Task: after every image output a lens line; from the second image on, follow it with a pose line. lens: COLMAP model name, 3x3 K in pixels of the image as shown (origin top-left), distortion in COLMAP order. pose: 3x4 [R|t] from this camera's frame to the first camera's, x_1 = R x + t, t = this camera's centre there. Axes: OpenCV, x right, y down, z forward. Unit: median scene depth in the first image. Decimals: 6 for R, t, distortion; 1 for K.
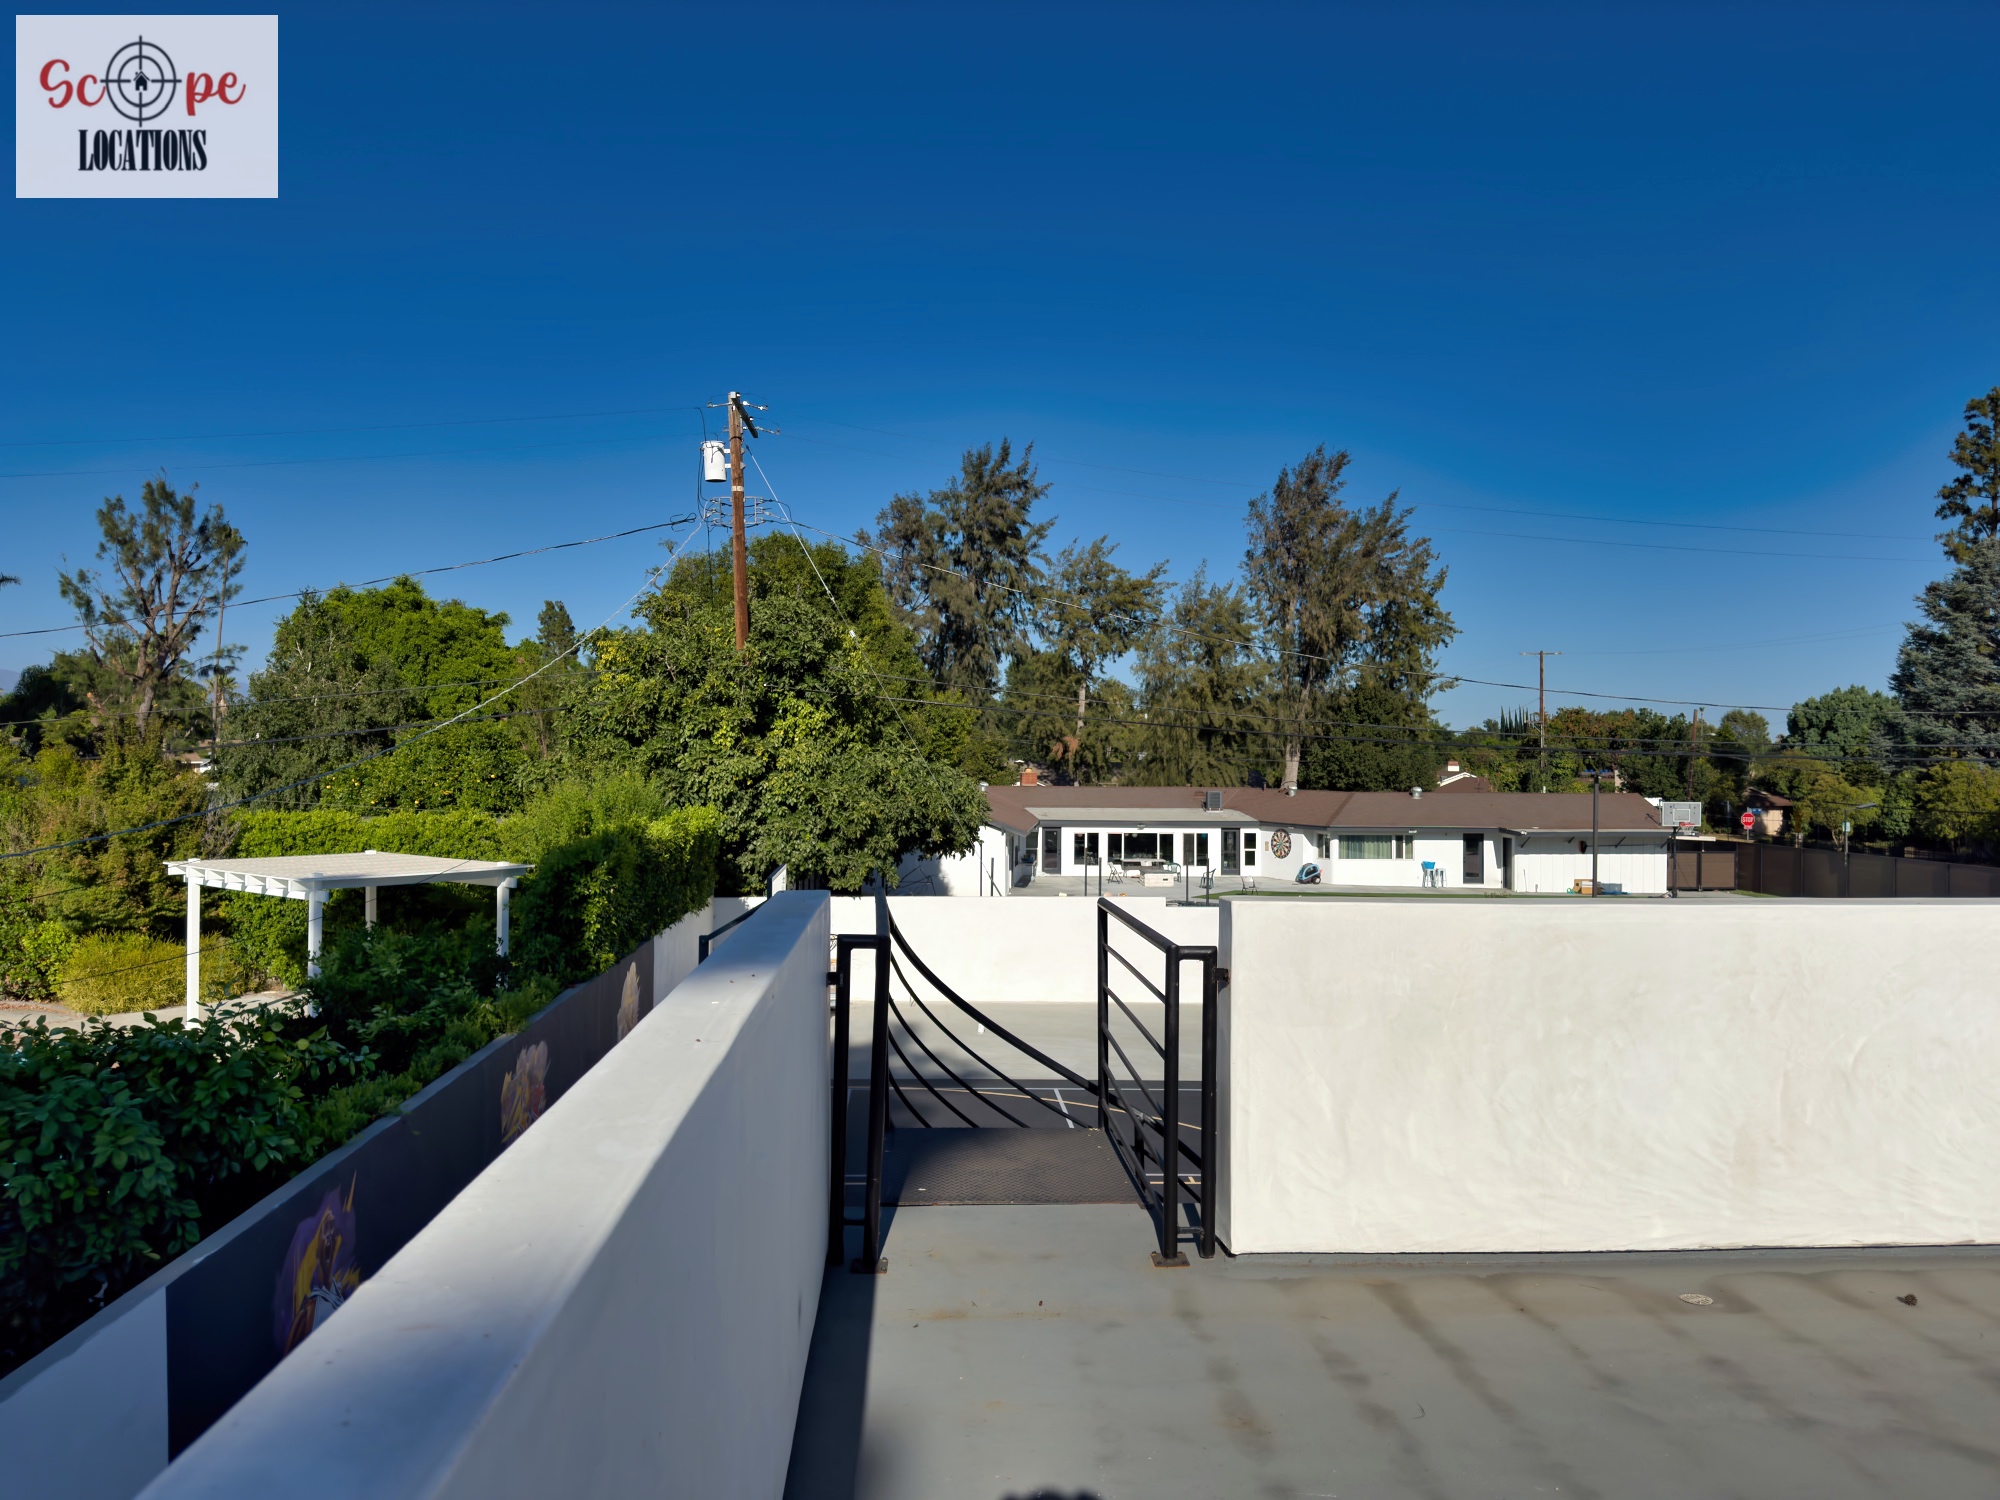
lens RADIAL K [[1381.2, 0, 994.5], [0, 1381.2, 760.9], [0, 0, 1]] dist [0.117163, -0.148254]
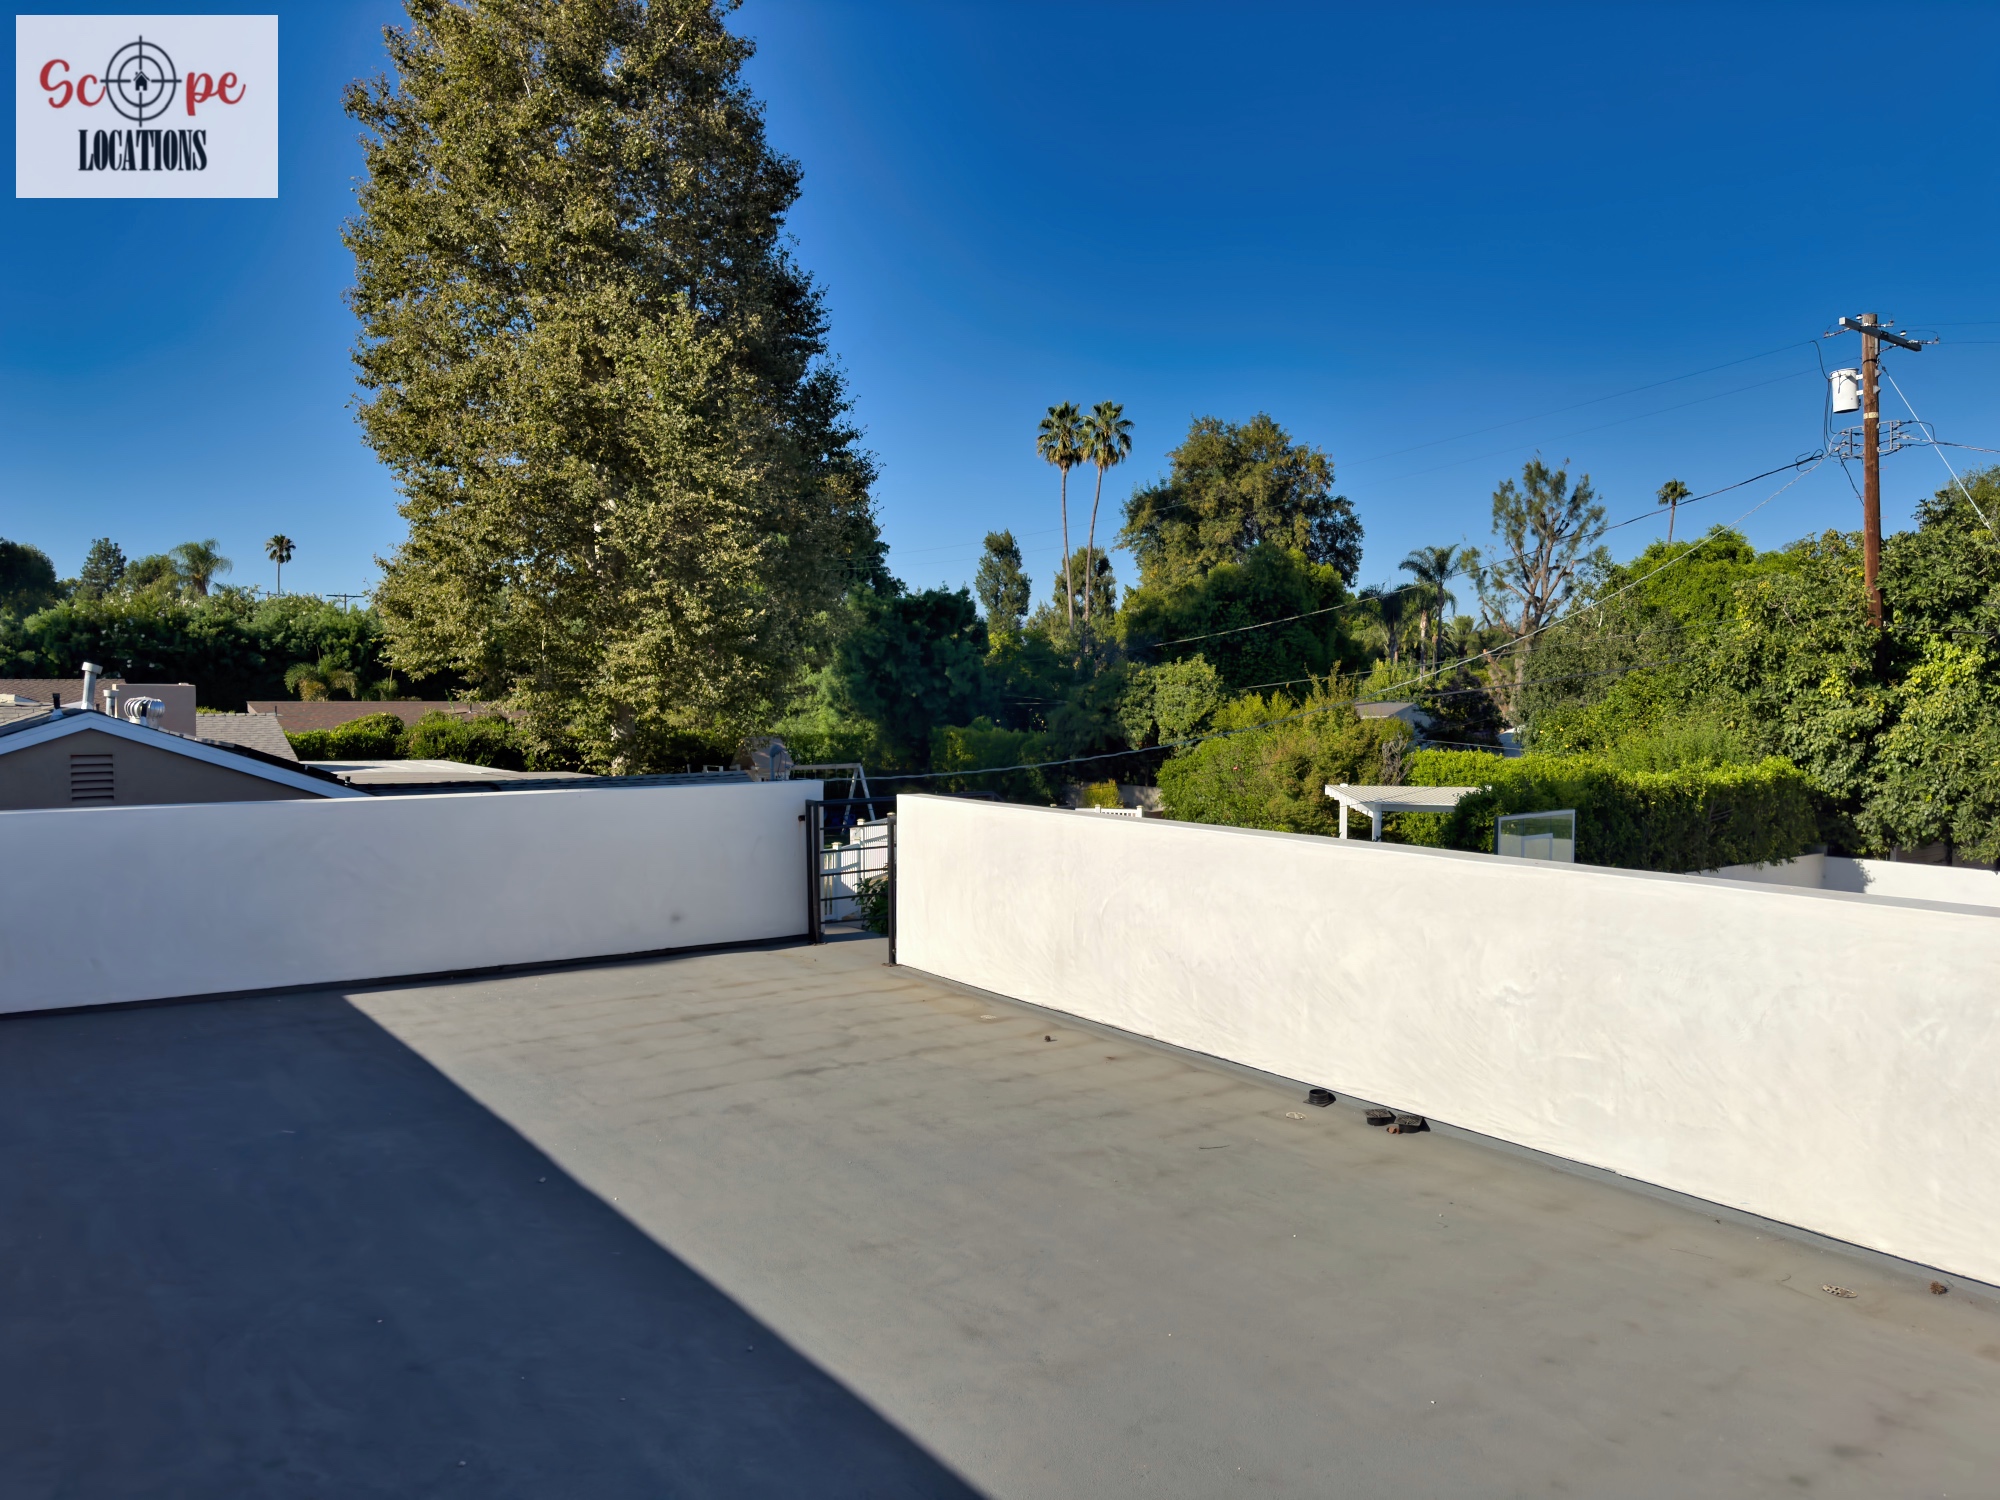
lens RADIAL K [[1381.2, 0, 994.5], [0, 1381.2, 760.9], [0, 0, 1]] dist [0.117163, -0.148254]
pose [[0.548563, 0.036583, -0.835309, 0.130499], [-0.002350, 0.999106, 0.042213, -0.002462], [0.836106, -0.021194, 0.548158, -0.000108]]
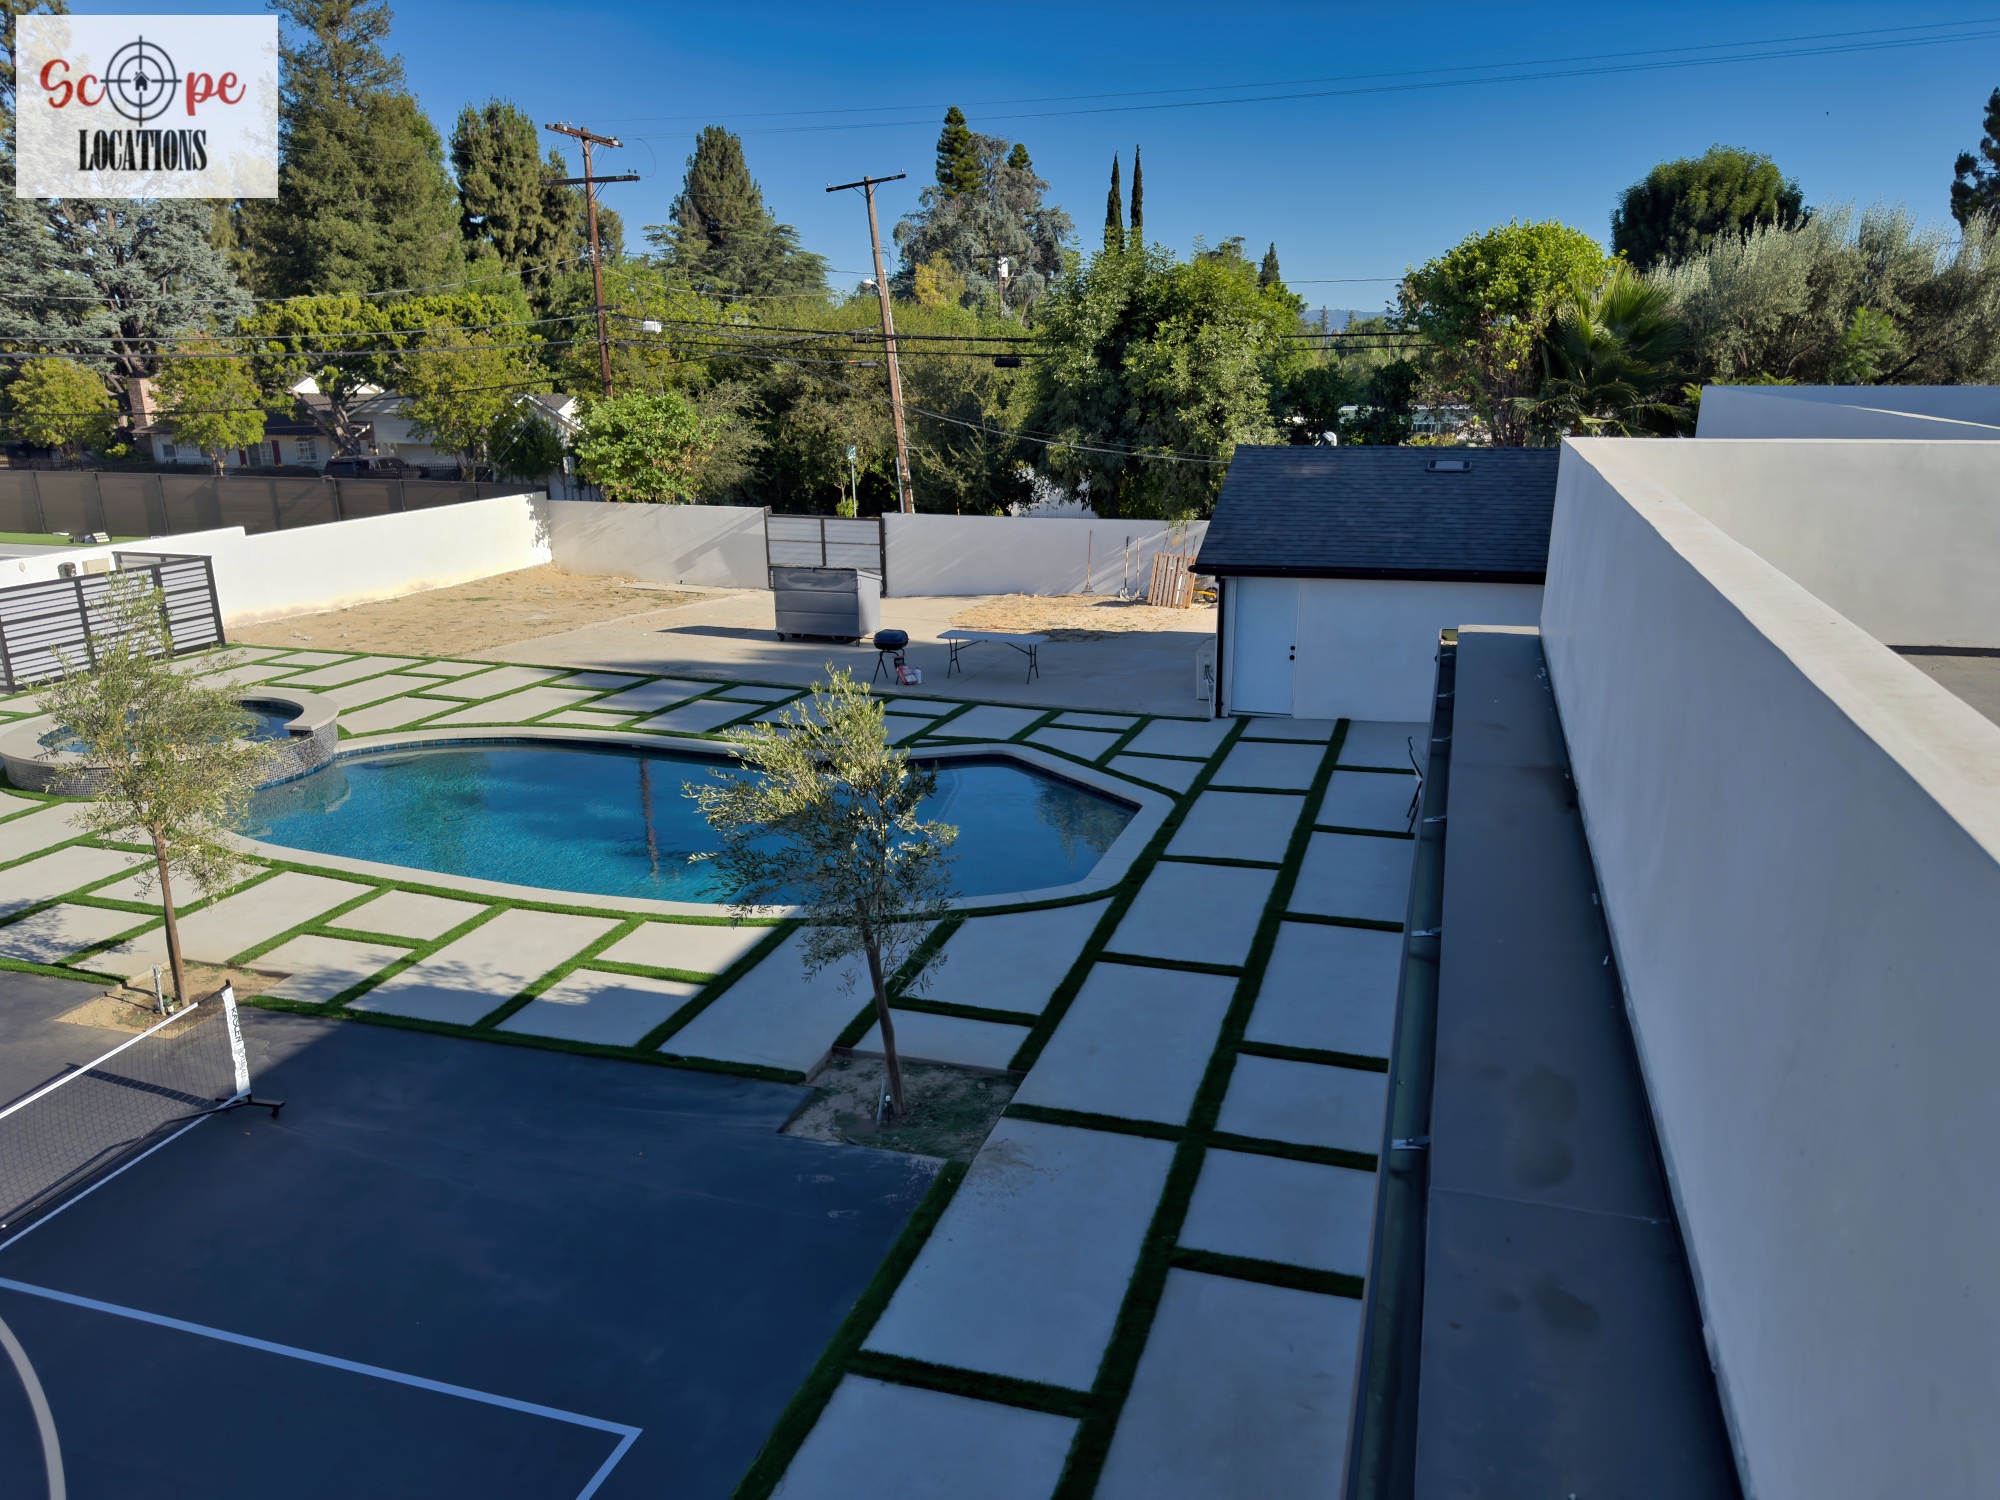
lens RADIAL K [[1398.2, 0, 1014.9], [0, 1398.2, 762.2], [0, 0, 1]] dist [0.078466, -0.105157]
pose [[0.350921, -0.263220, 0.898649, 0.000888], [0.005461, 0.960239, 0.279127, -0.000803], [-0.936389, -0.093044, 0.338406, 0.077423]]
